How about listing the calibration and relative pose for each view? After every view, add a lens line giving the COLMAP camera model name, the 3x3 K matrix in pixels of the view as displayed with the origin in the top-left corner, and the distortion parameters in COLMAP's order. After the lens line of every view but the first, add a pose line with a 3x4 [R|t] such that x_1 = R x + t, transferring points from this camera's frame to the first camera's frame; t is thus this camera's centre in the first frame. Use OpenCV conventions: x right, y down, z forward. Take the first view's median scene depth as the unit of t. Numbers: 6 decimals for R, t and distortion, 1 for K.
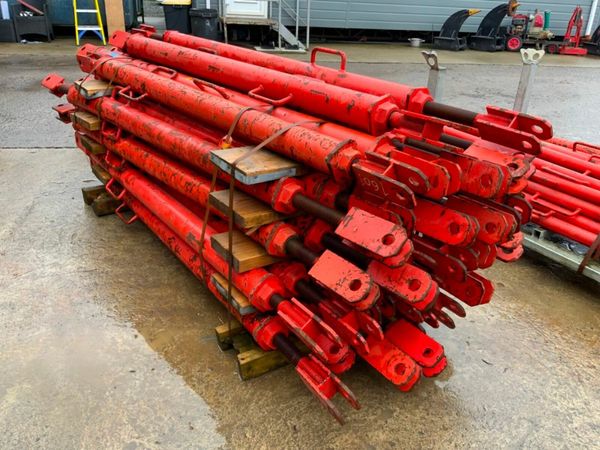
lens RADIAL K [[504.2, 0, 300.0], [0, 504.2, 225.0], [0, 0, 1]] dist [0.059226, -0.108452]
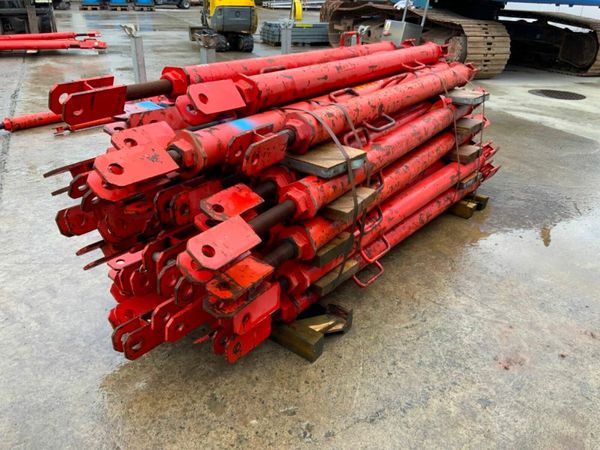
lens RADIAL K [[504.2, 0, 300.0], [0, 504.2, 225.0], [0, 0, 1]] dist [0.059226, -0.108452]
pose [[-0.272662, -0.458282, 0.845951, -1.088453], [0.380586, 0.756172, 0.532314, -0.629898], [-0.883635, 0.467099, -0.031763, 1.222648]]
